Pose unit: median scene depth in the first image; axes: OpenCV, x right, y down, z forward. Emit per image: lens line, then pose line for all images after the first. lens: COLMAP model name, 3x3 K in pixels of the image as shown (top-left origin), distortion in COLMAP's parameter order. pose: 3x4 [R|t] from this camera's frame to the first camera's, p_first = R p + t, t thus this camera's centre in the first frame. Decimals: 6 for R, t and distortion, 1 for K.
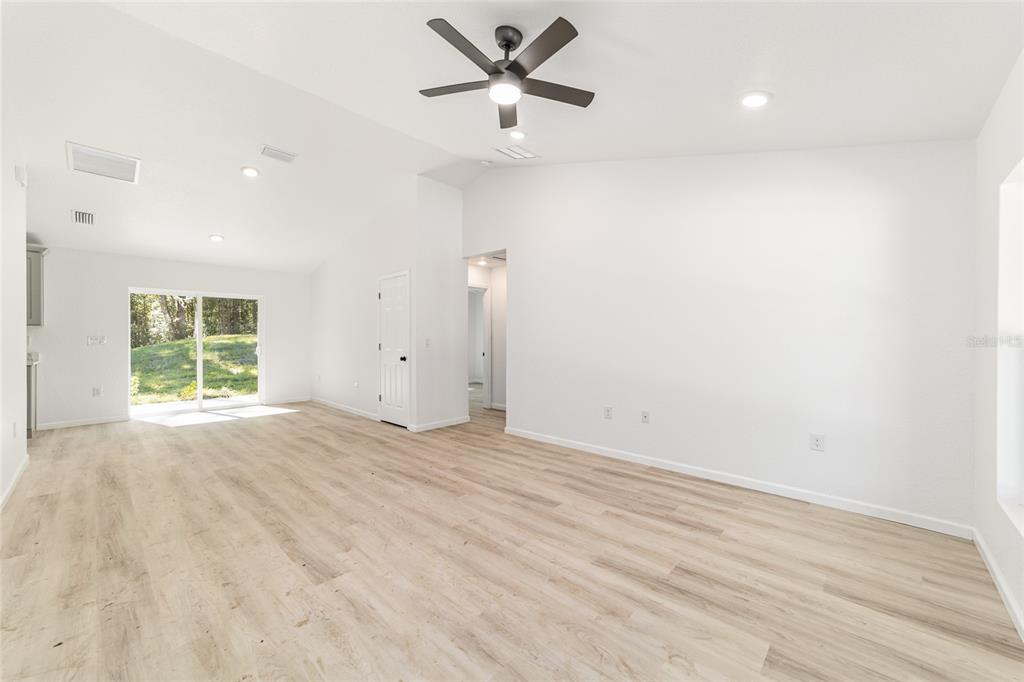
lens RADIAL K [[393.4, 0, 509.1], [0, 393.4, 339.7], [0, 0, 1]] dist [-0.015978, 0.008158]
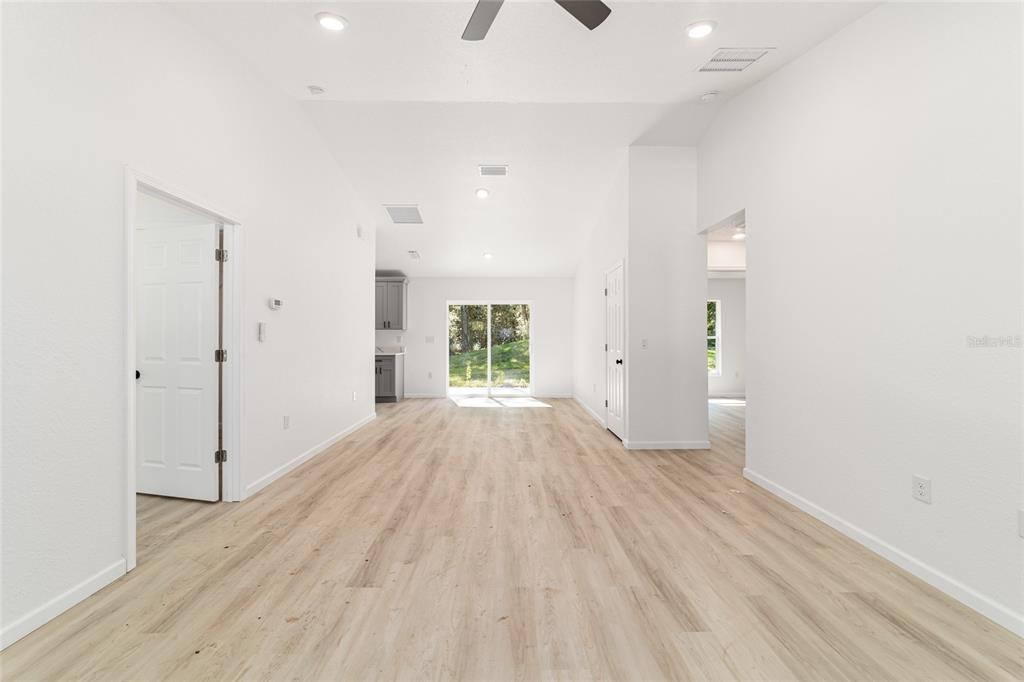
lens RADIAL K [[393.4, 0, 512.6], [0, 393.4, 335.3], [0, 0, 1]] dist [-0.015978, 0.008158]
pose [[0.697514, -0.002913, -0.716565, 0.305315], [-0.004590, 0.999953, -0.008534, -0.002289], [0.716556, 0.009242, 0.697468, 0.357339]]
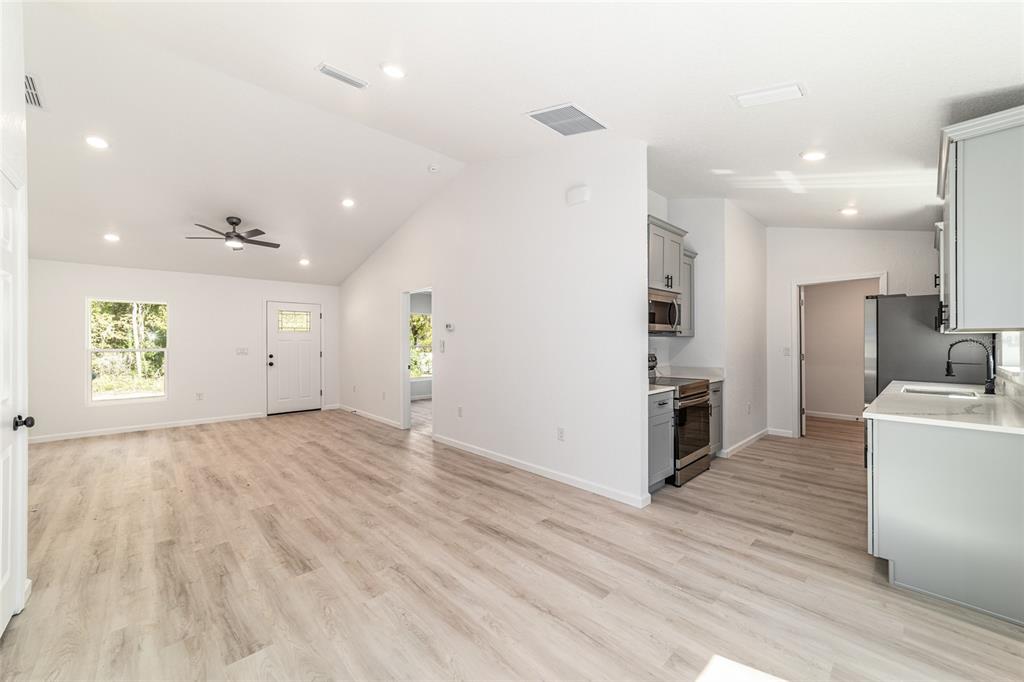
lens RADIAL K [[393.4, 0, 505.5], [0, 393.4, 342.9], [0, 0, 1]] dist [-0.015978, 0.008158]
pose [[-0.997583, 0.003681, 0.069380, -1.182579], [0.004400, 0.999938, 0.010209, -0.041889], [-0.069338, 0.010489, -0.997538, 2.134200]]
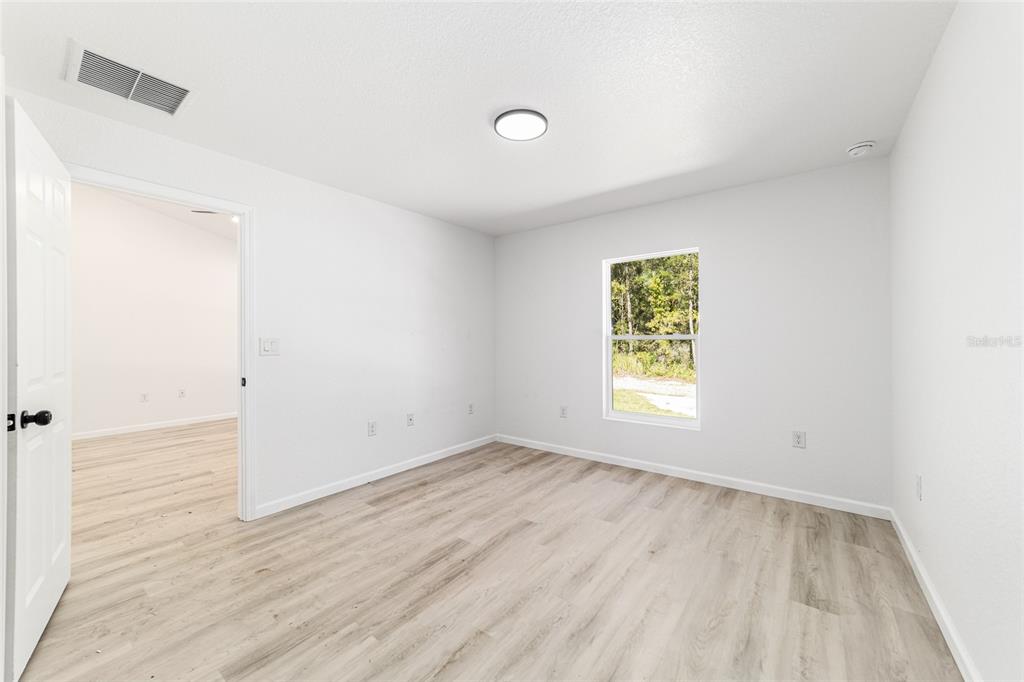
lens RADIAL K [[393.4, 0, 509.5], [0, 393.4, 346.9], [0, 0, 1]] dist [-0.015978, 0.008158]
pose [[-0.092276, -0.019595, 0.995541, -1.441314], [0.014799, 0.999669, 0.021048, 0.009136], [-0.995623, 0.016675, -0.091956, -0.130630]]
